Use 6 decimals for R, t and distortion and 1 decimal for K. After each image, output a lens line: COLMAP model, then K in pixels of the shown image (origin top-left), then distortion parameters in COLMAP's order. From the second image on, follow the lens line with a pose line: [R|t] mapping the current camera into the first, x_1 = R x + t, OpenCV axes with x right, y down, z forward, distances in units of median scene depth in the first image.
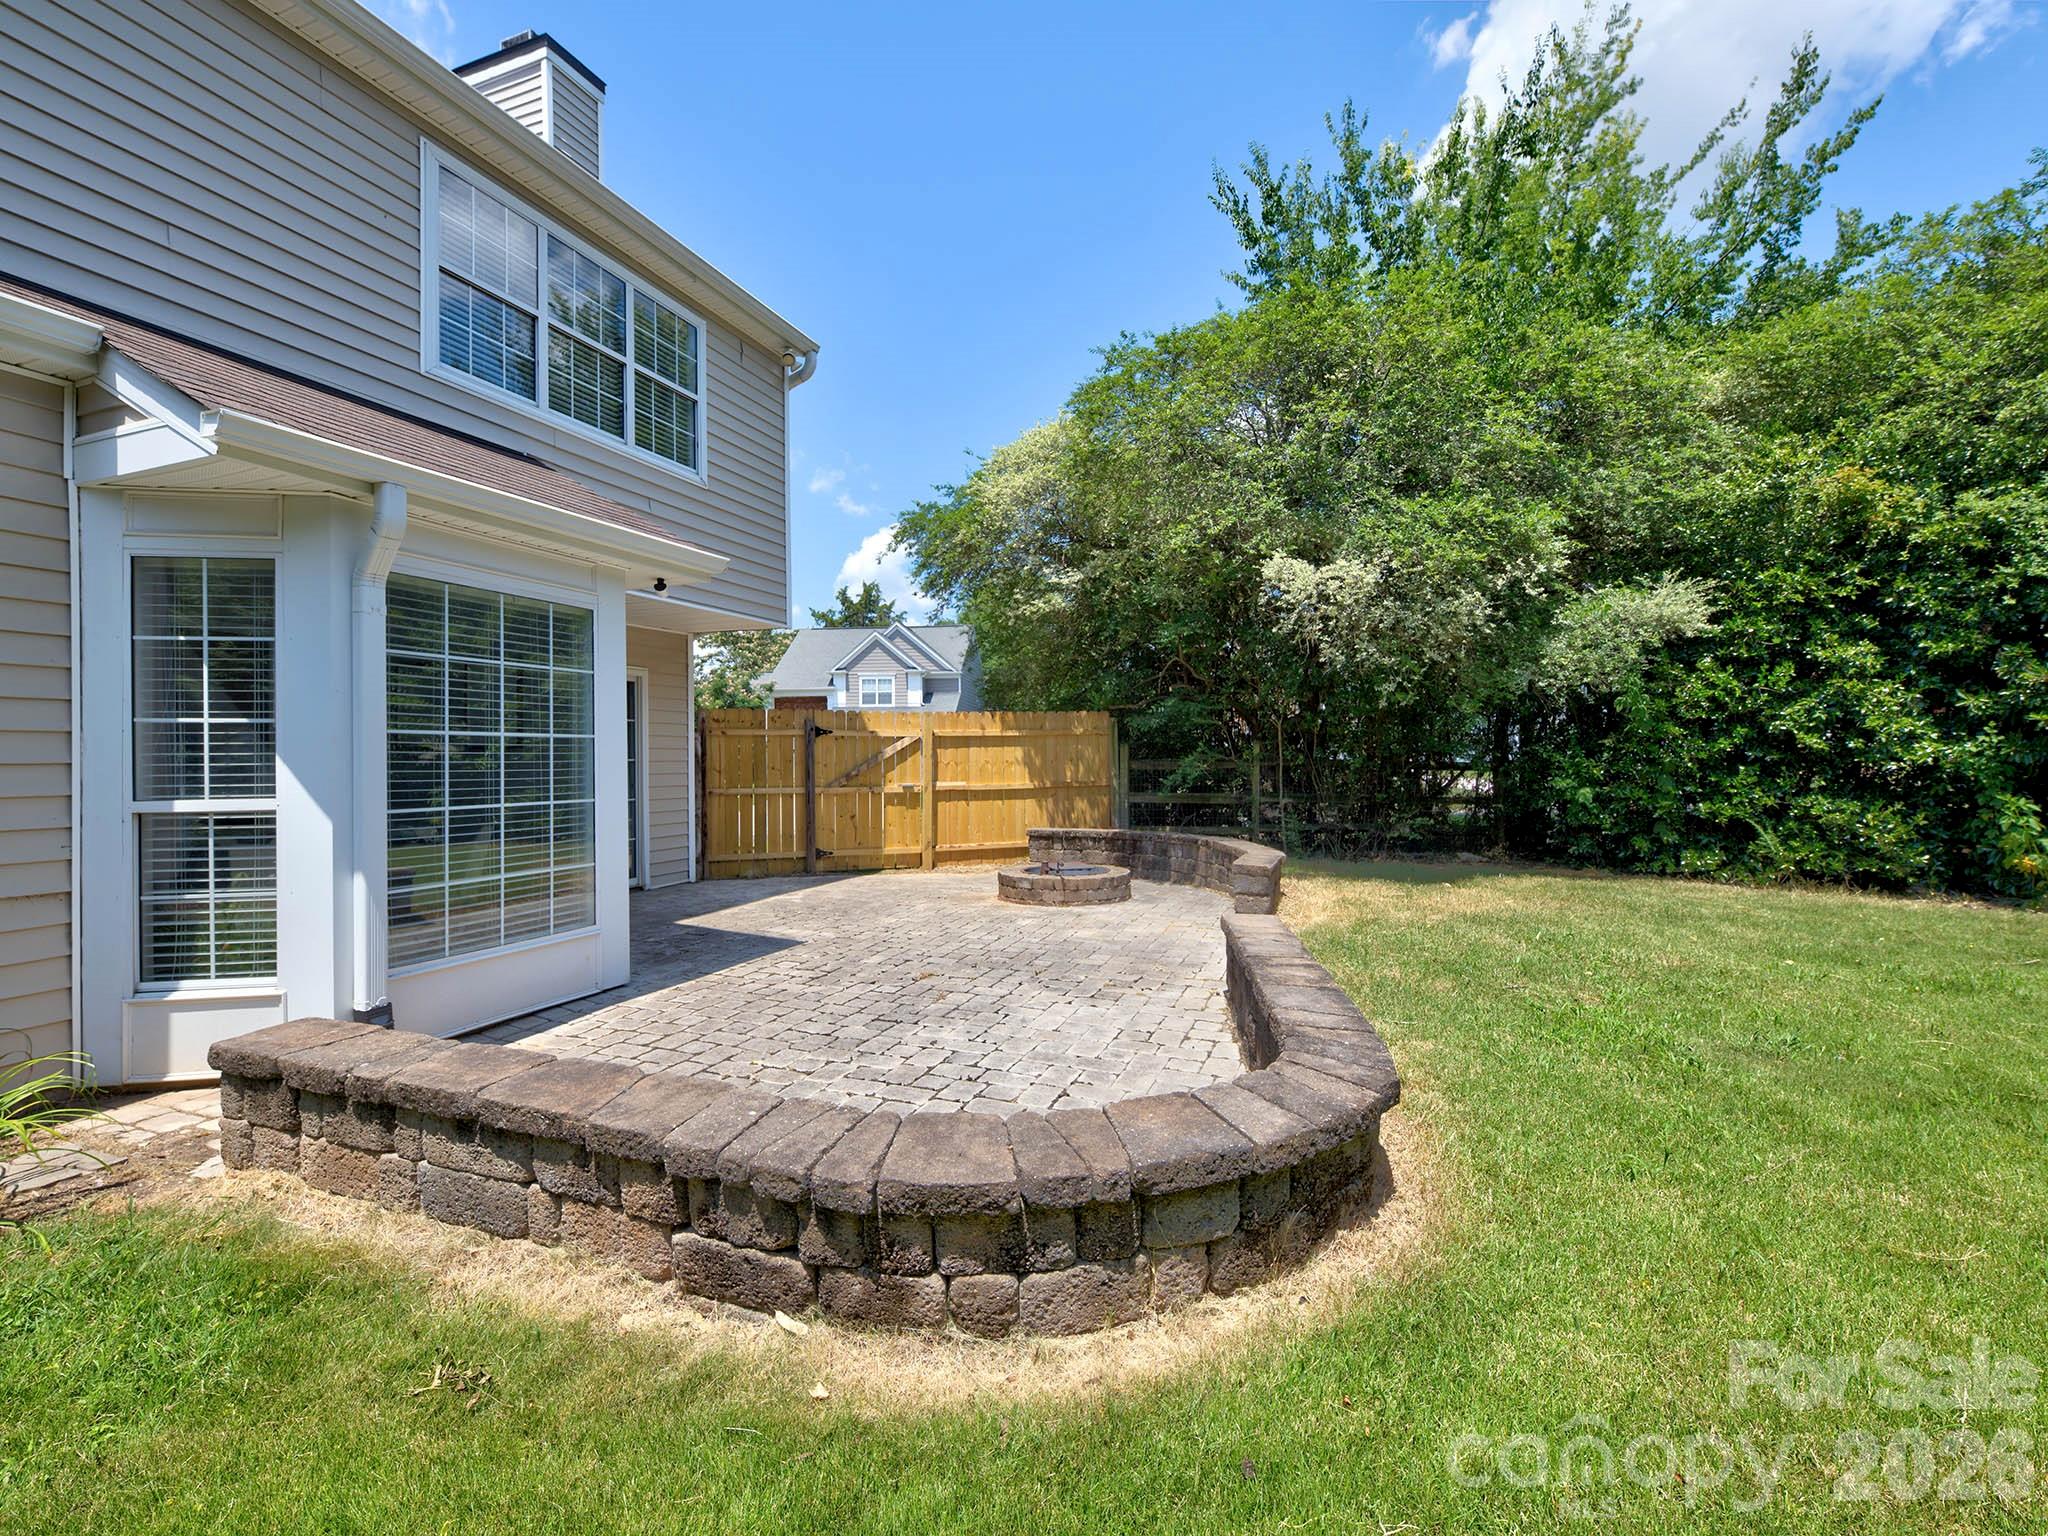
lens RADIAL K [[909.3, 0, 1016.6], [0, 909.3, 763.1], [0, 0, 1]] dist [0.001432, -0.002062]
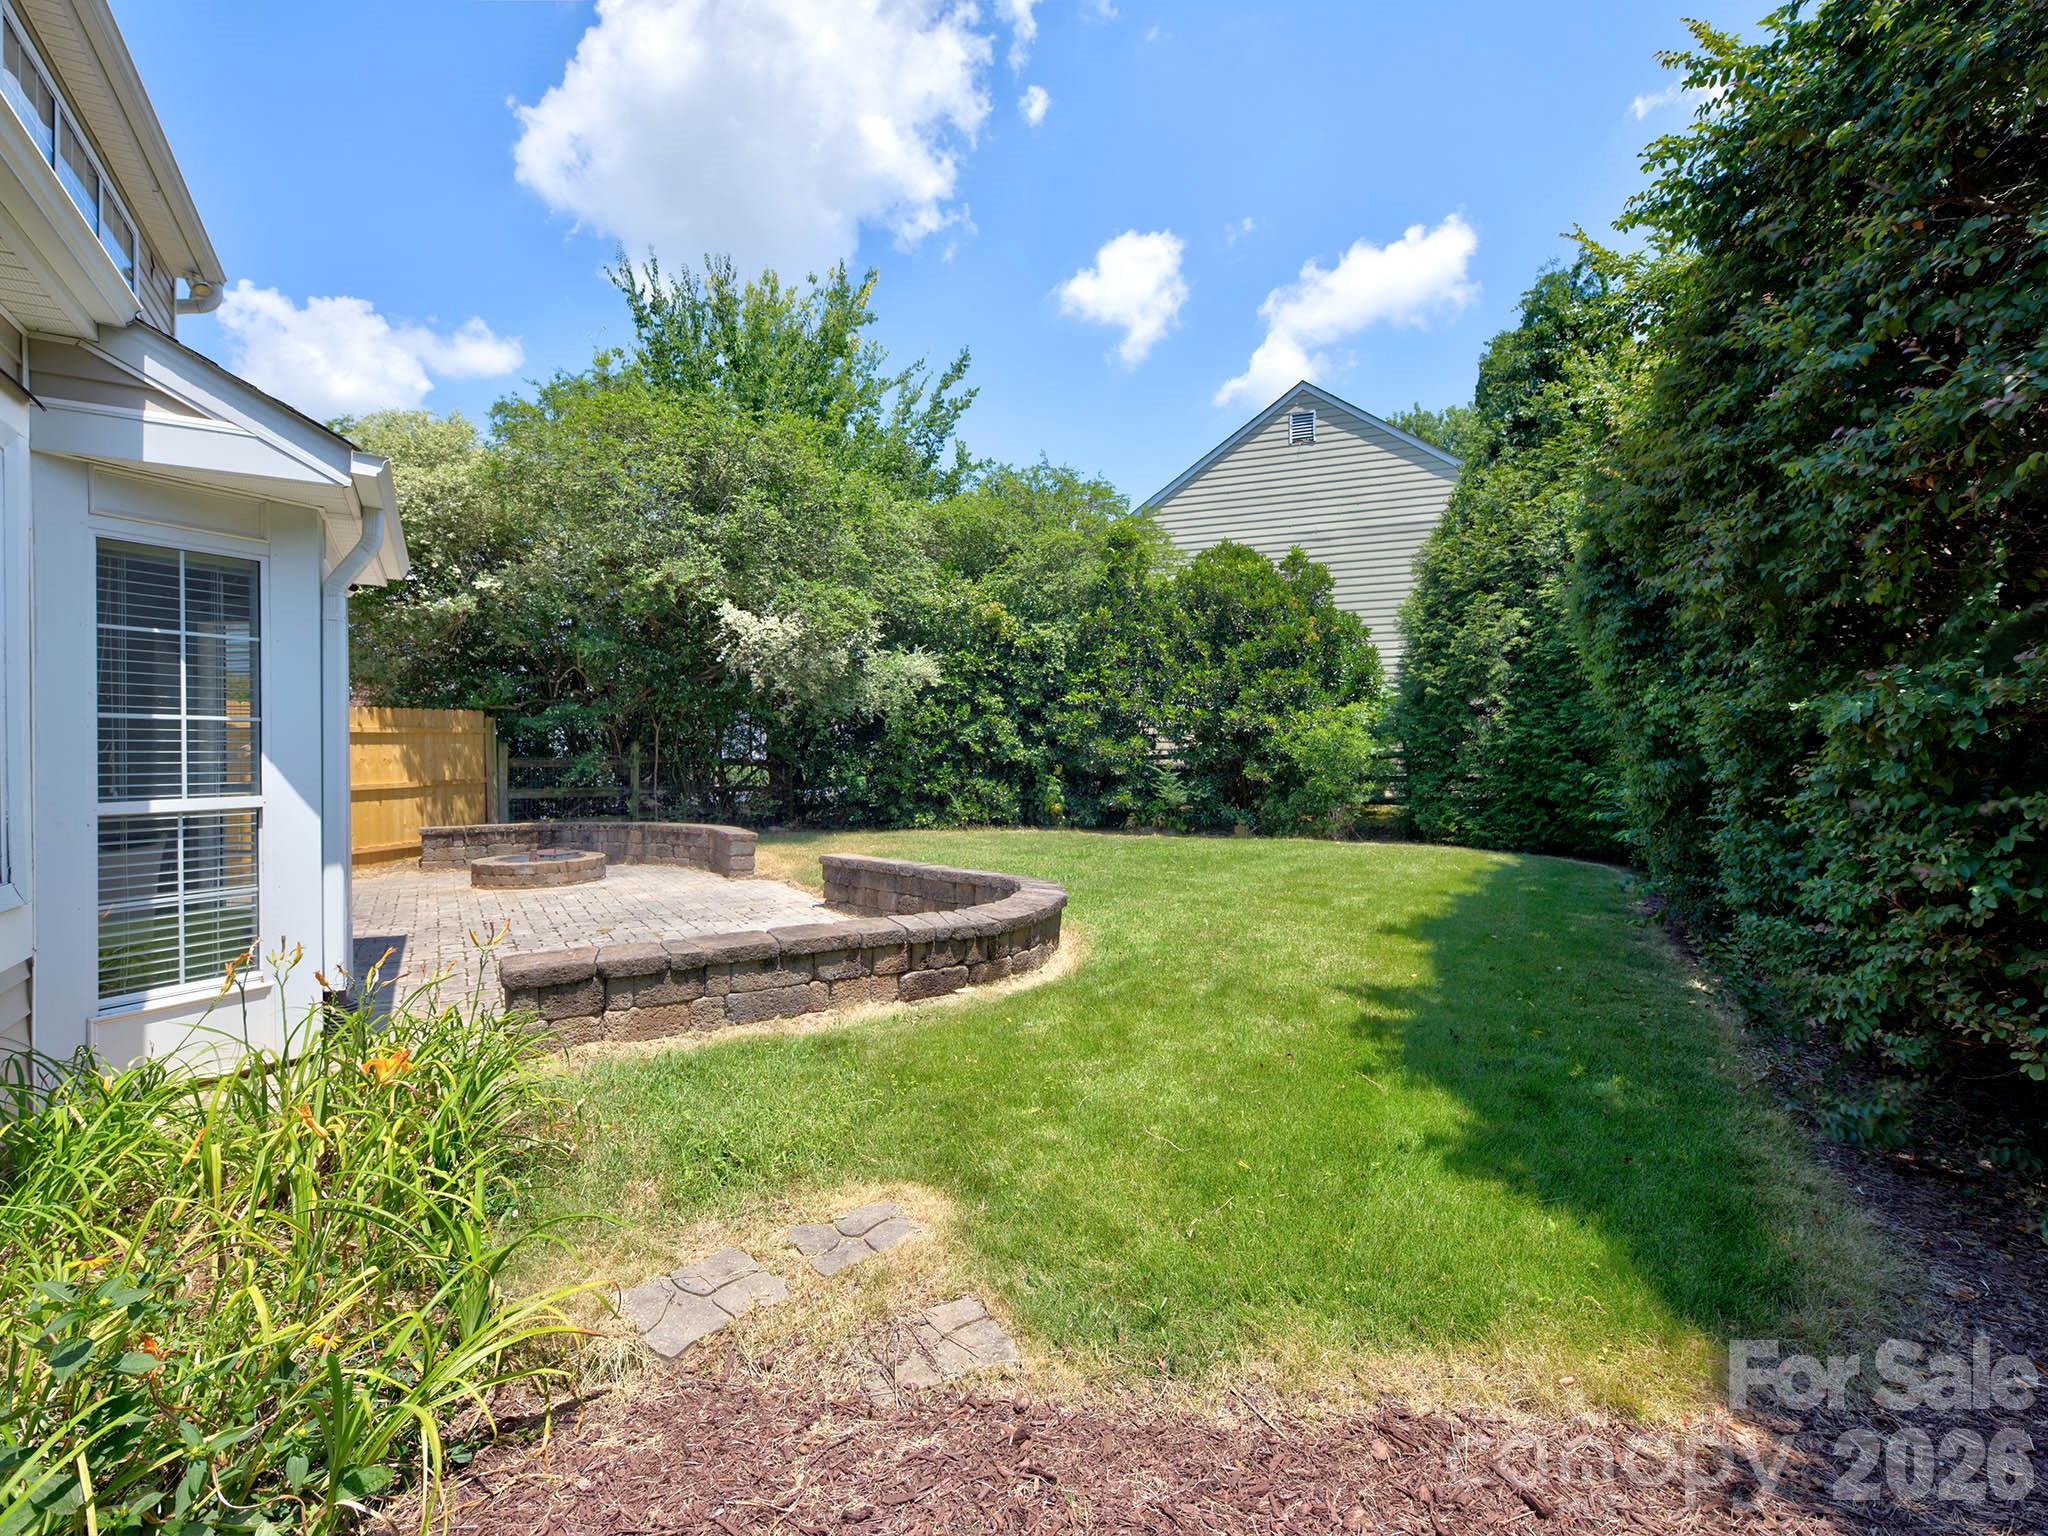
lens RADIAL K [[909.3, 0, 1022.4], [0, 909.3, 764.2], [0, 0, 1]] dist [0.001432, -0.002062]
pose [[0.587184, -0.004933, 0.809439, -0.552460], [0.002268, 0.999988, 0.004449, 0.000387], [-0.809451, -0.000777, 0.587188, -0.142797]]
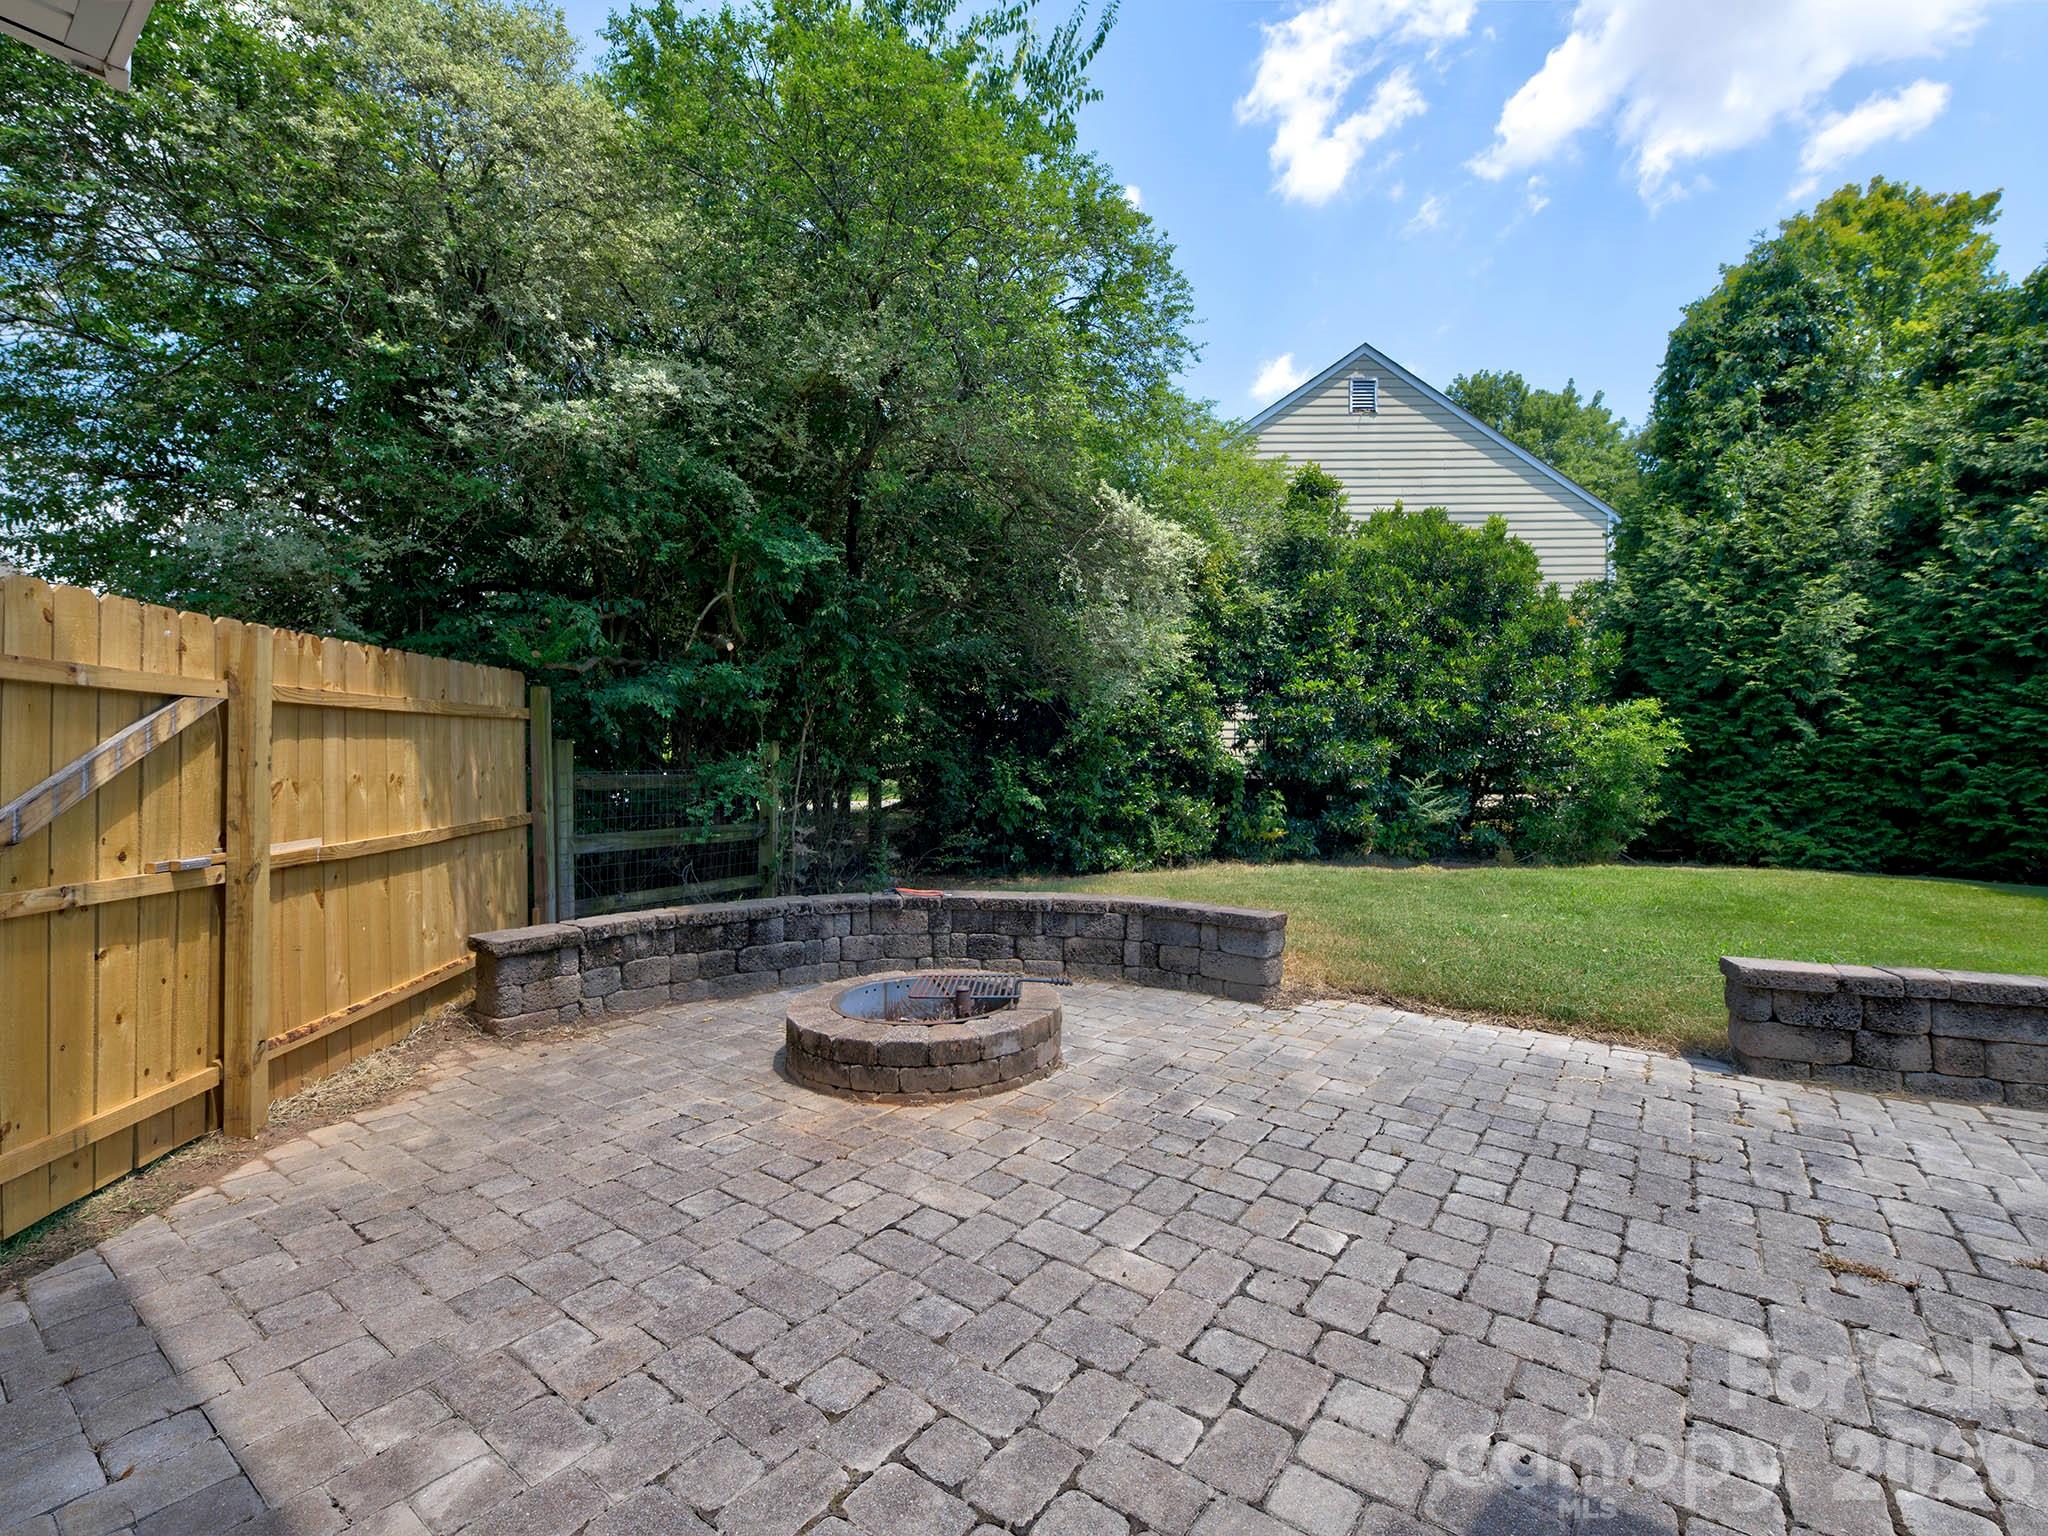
lens RADIAL K [[909.3, 0, 1017.9], [0, 909.3, 756.3], [0, 0, 1]] dist [0.001432, -0.002062]
pose [[0.266428, 0.009714, 0.963806, -0.446284], [0.006686, 0.999907, -0.011926, -0.005927], [-0.963832, 0.009622, 0.266338, 0.906342]]
